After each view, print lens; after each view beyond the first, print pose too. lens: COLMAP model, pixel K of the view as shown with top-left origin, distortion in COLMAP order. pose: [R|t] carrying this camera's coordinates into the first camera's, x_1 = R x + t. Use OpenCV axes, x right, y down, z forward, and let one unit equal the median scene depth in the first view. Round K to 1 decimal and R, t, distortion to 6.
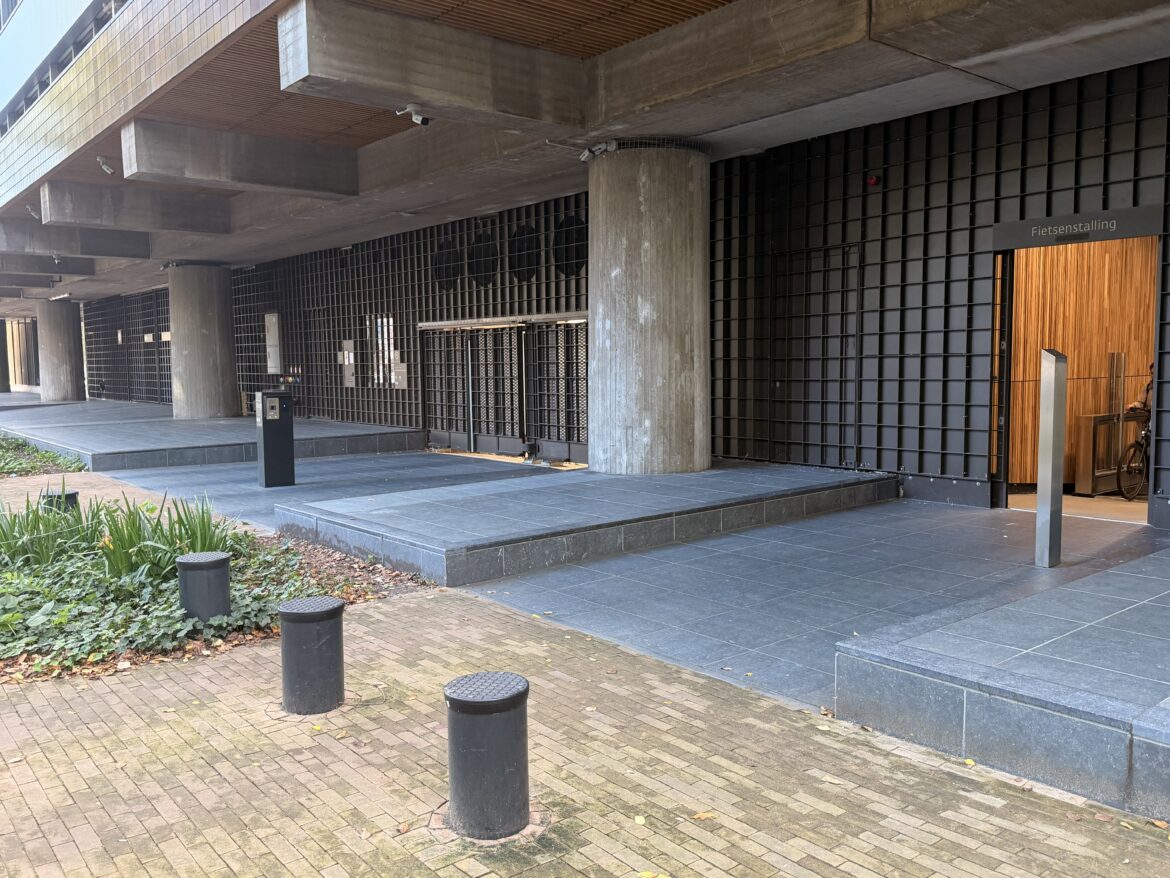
lens RADIAL K [[953.5, 0, 599.1], [0, 953.5, 441.0], [0, 0, 1]] dist [0.135131, -0.243392]
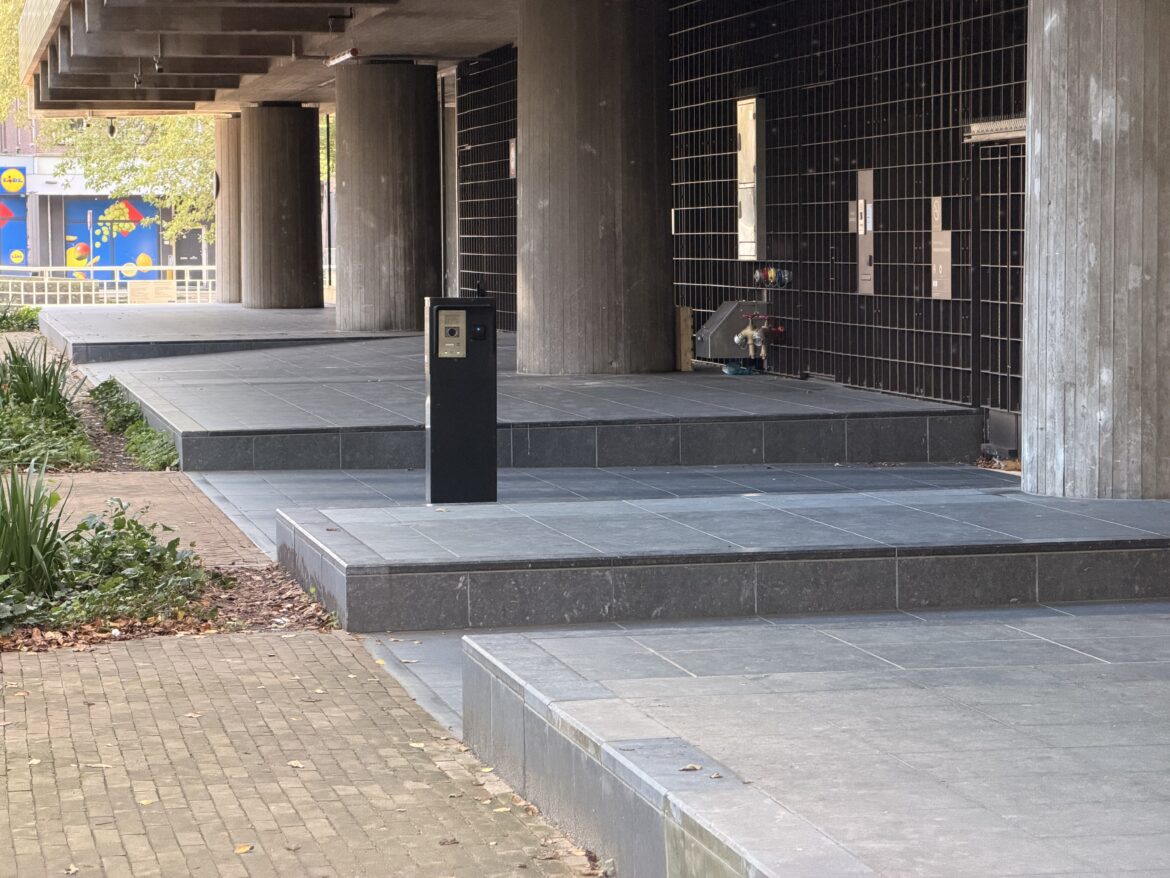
lens RADIAL K [[3553.7, 0, 585.0], [0, 3553.7, 439.0], [0, 0, 1]] dist [0.167551, 0.801815]
pose [[0.867189, 0.031477, -0.496983, 0.628597], [-0.041621, 0.999090, -0.009346, 0.032710], [0.496237, 0.028789, 0.867710, -0.476035]]
